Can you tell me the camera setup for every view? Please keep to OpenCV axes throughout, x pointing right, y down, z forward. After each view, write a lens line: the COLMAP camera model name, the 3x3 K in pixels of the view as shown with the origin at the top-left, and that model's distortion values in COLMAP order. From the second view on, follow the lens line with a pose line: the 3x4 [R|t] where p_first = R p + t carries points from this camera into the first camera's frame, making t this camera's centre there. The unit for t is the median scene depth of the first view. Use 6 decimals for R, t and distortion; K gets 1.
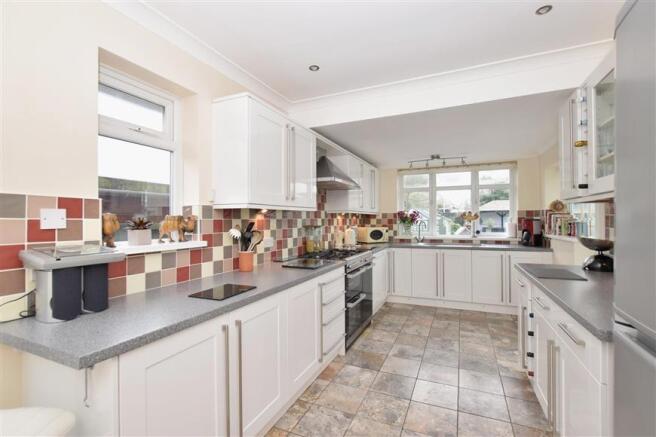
lens RADIAL K [[287.9, 0, 328.0], [0, 287.9, 218.5], [0, 0, 1]] dist [-0.000544, -0.000036]
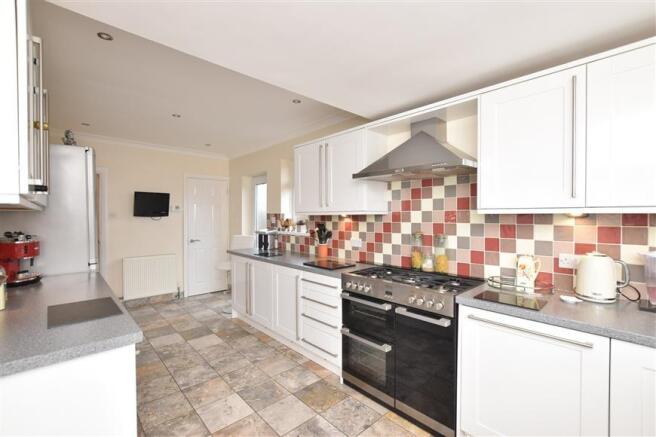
lens RADIAL K [[287.9, 0, 328.0], [0, 287.9, 218.5], [0, 0, 1]] dist [-0.000544, -0.000036]
pose [[-0.379612, -0.022159, -0.924880, 0.904561], [-0.022897, 0.999632, -0.014553, 0.006778], [0.924862, 0.015653, -0.379980, 1.344905]]
